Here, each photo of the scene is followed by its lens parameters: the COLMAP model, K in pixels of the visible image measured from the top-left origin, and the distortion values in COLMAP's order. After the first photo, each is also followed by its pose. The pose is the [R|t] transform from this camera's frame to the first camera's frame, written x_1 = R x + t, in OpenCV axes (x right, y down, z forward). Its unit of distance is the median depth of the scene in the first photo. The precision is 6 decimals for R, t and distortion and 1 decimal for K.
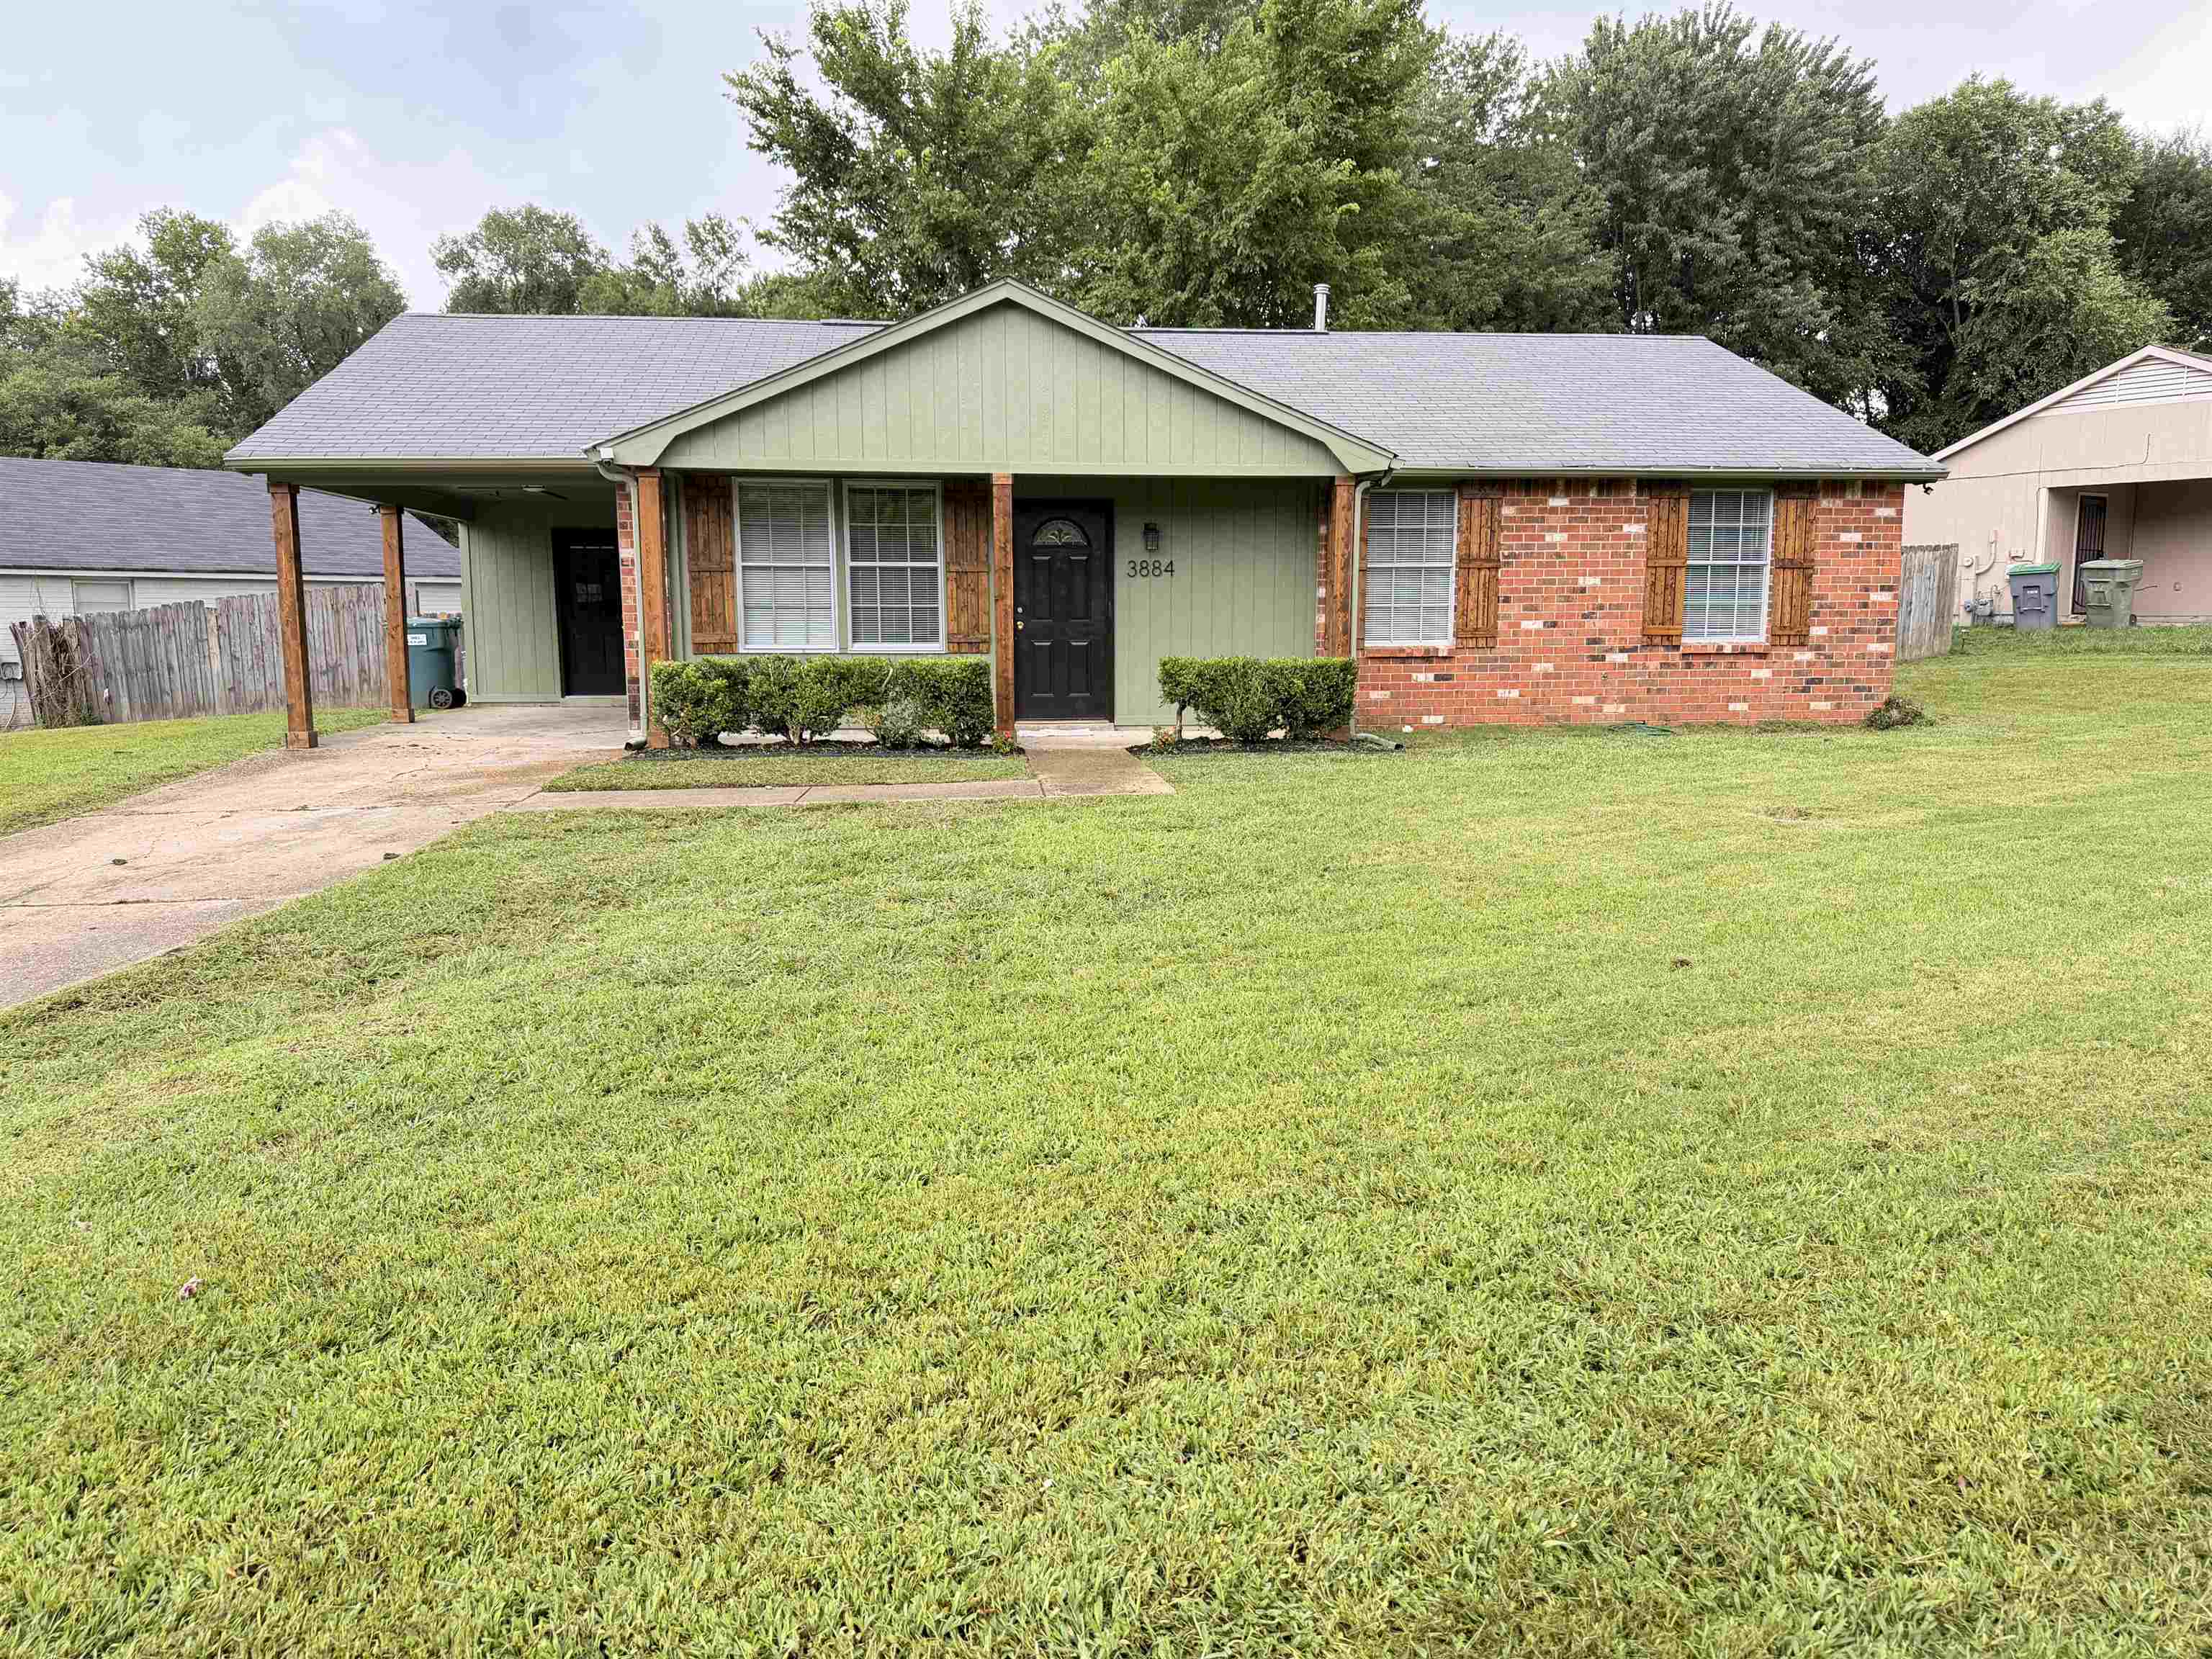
lens RADIAL K [[1540.7, 0, 1099.6], [0, 1540.7, 819.1], [0, 0, 1]] dist [0.050690, -0.056223]
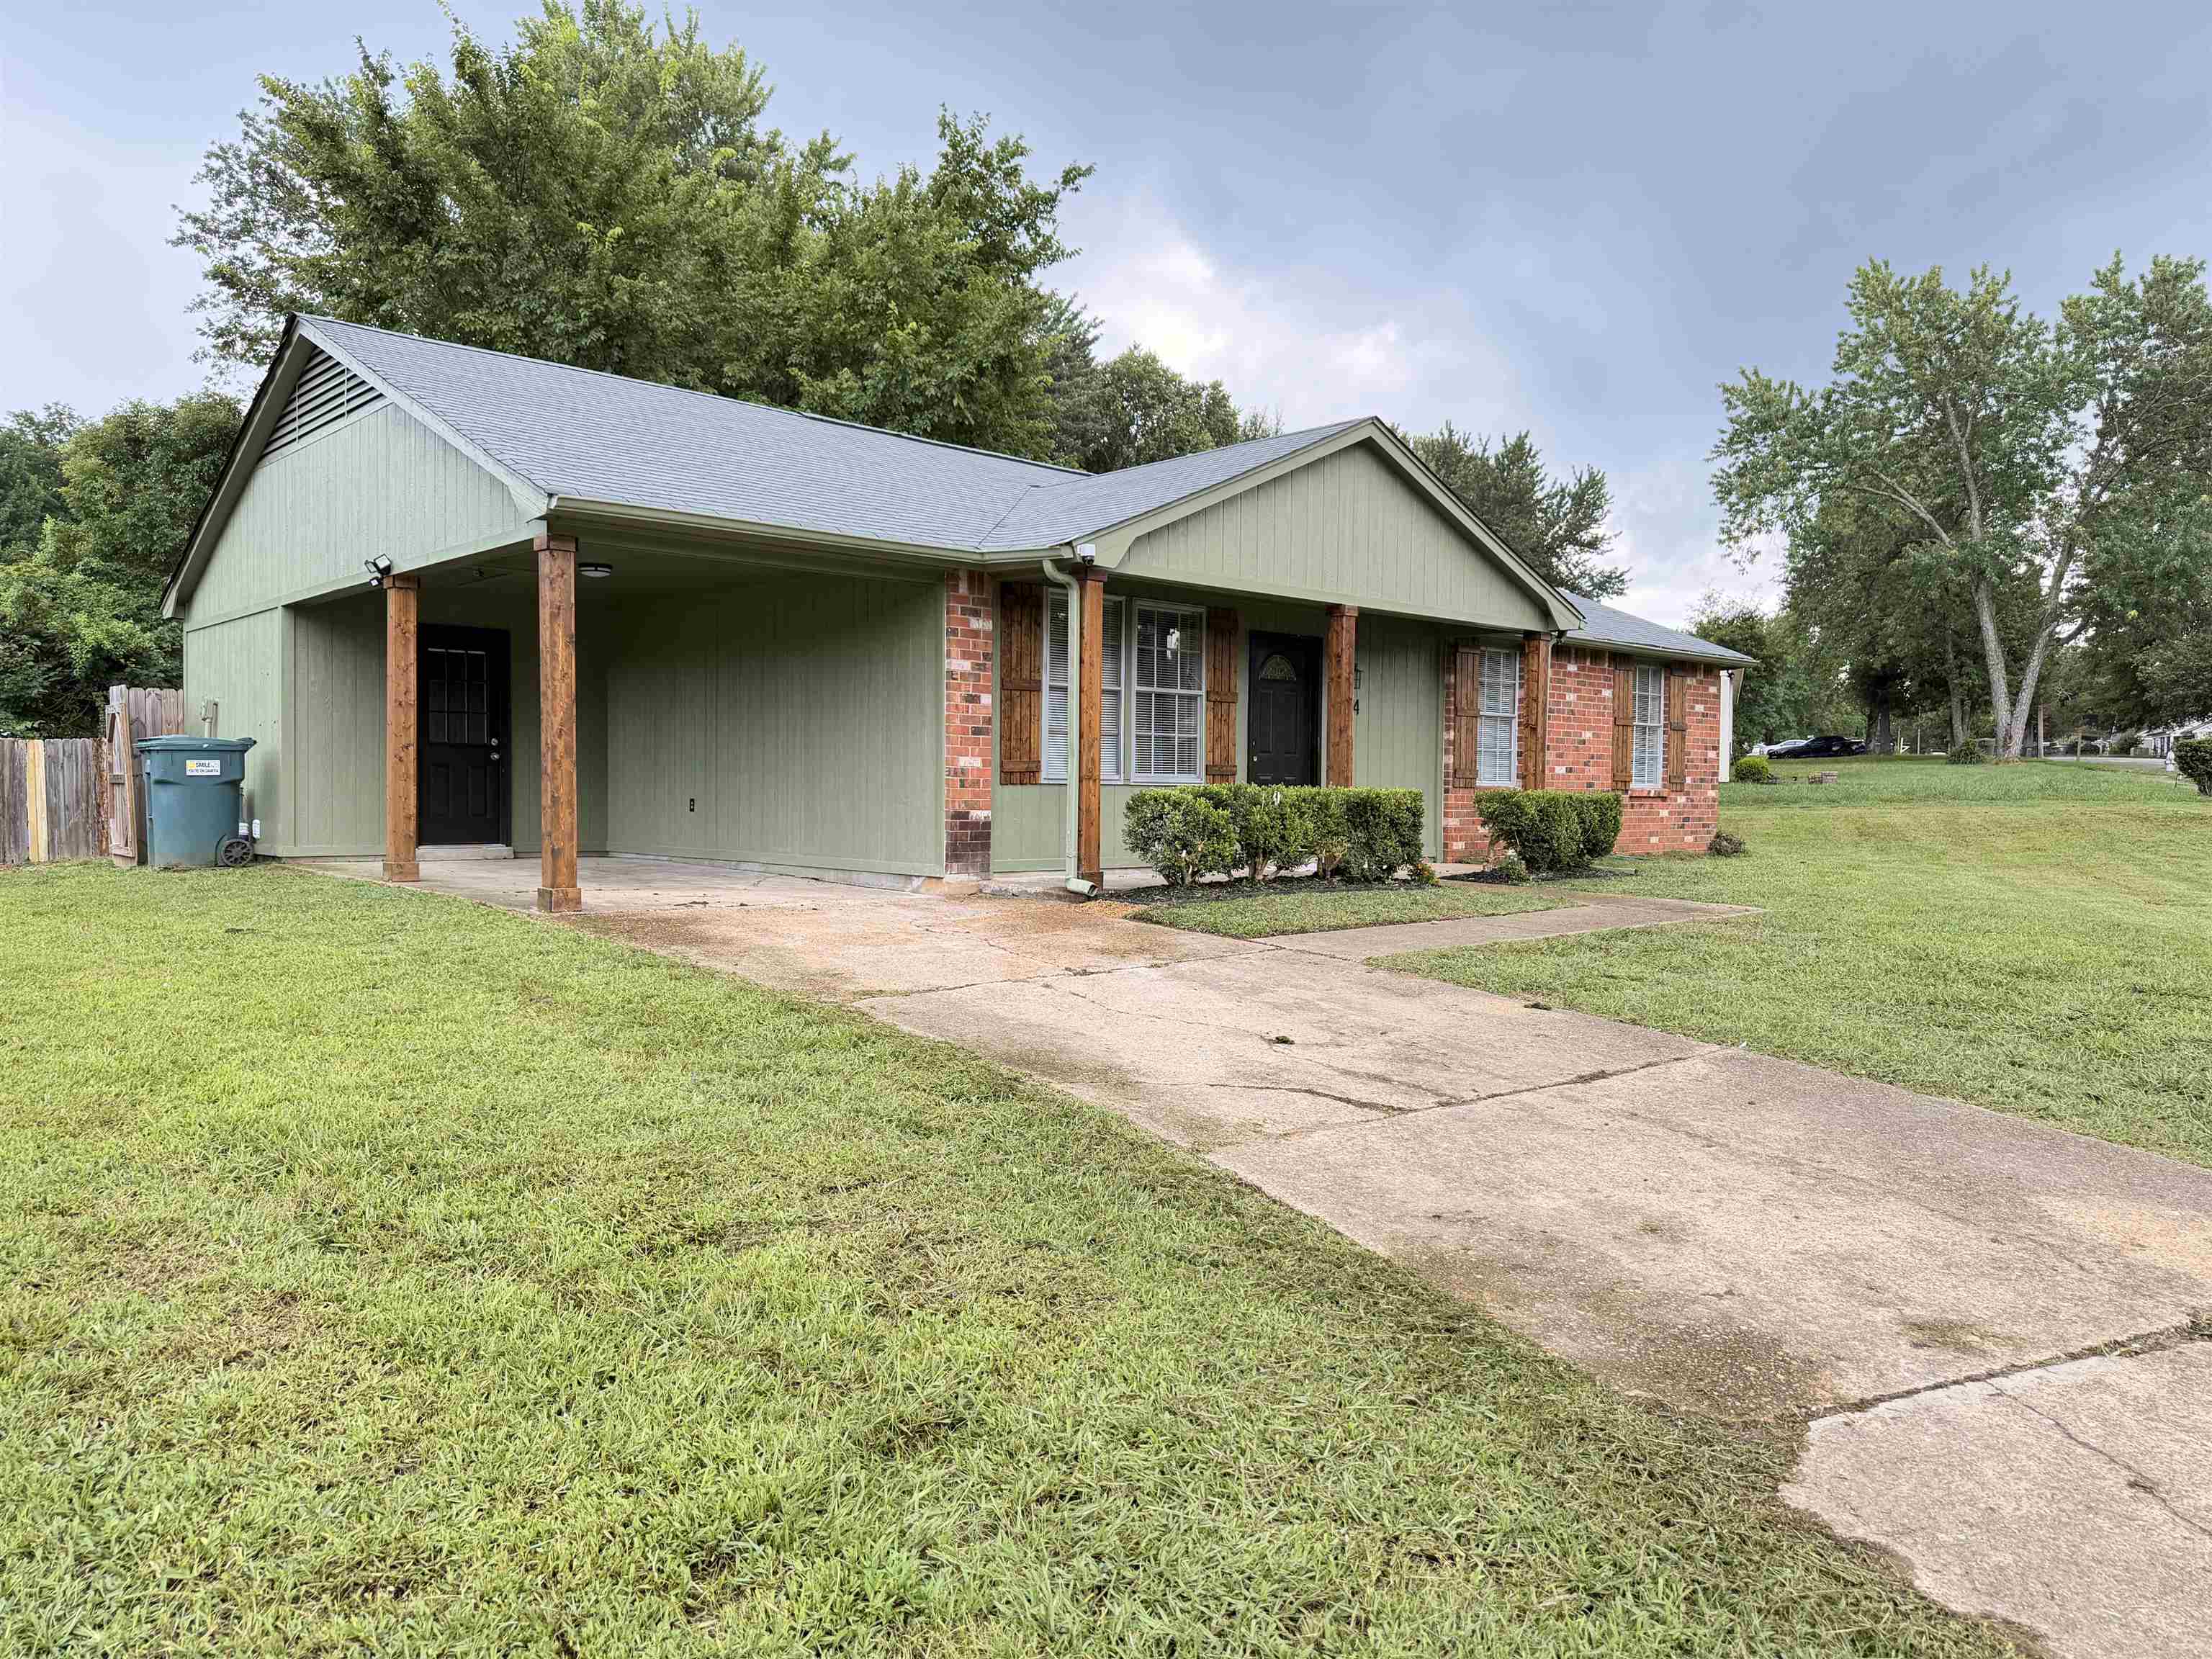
lens RADIAL K [[1540.7, 0, 1112.1], [0, 1540.7, 834.8], [0, 0, 1]] dist [0.050690, -0.056223]
pose [[0.807865, -0.005225, 0.589344, -0.708386], [0.062112, 0.995147, -0.076319, -0.009962], [-0.586085, 0.098261, 0.804269, 0.280654]]
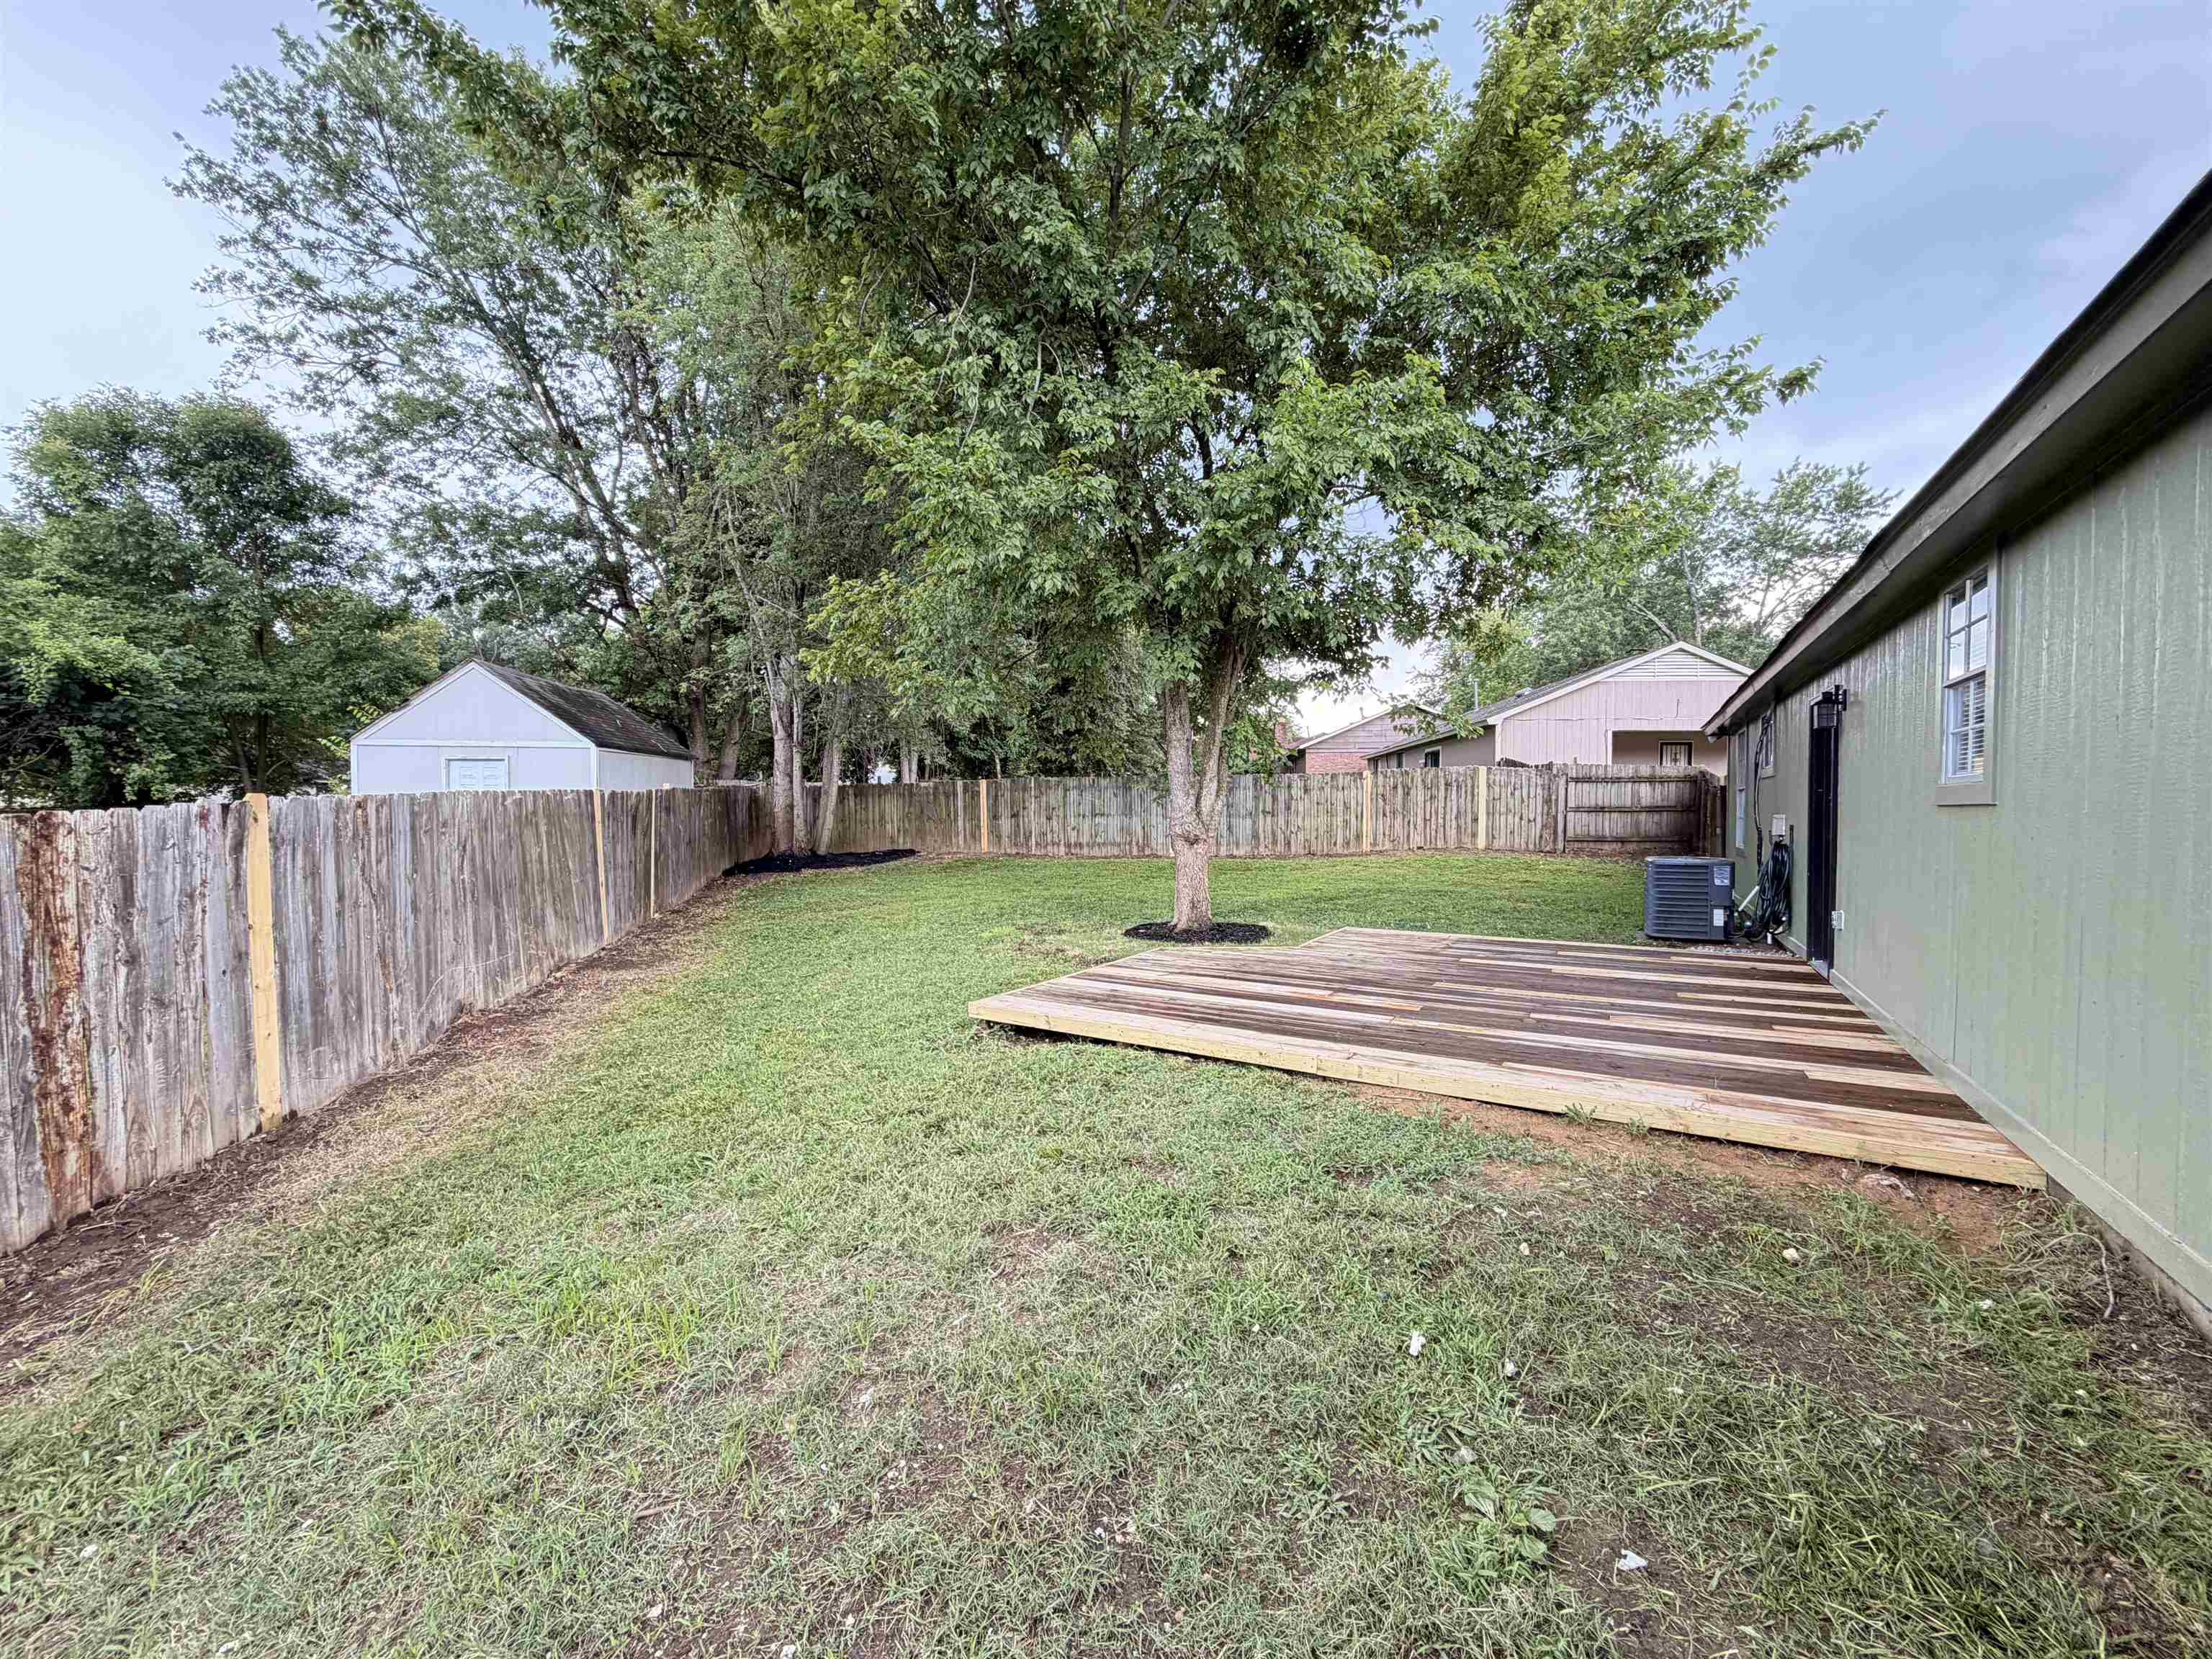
lens RADIAL K [[874.1, 0, 1102.9], [0, 874.1, 826.8], [0, 0, 1]] dist [0.001257, 0.000688]
pose [[0.610610, -0.018518, 0.791715, -0.661842], [0.098353, 0.993760, -0.052611, -0.134914], [-0.785800, 0.109992, 0.608621, 1.037395]]
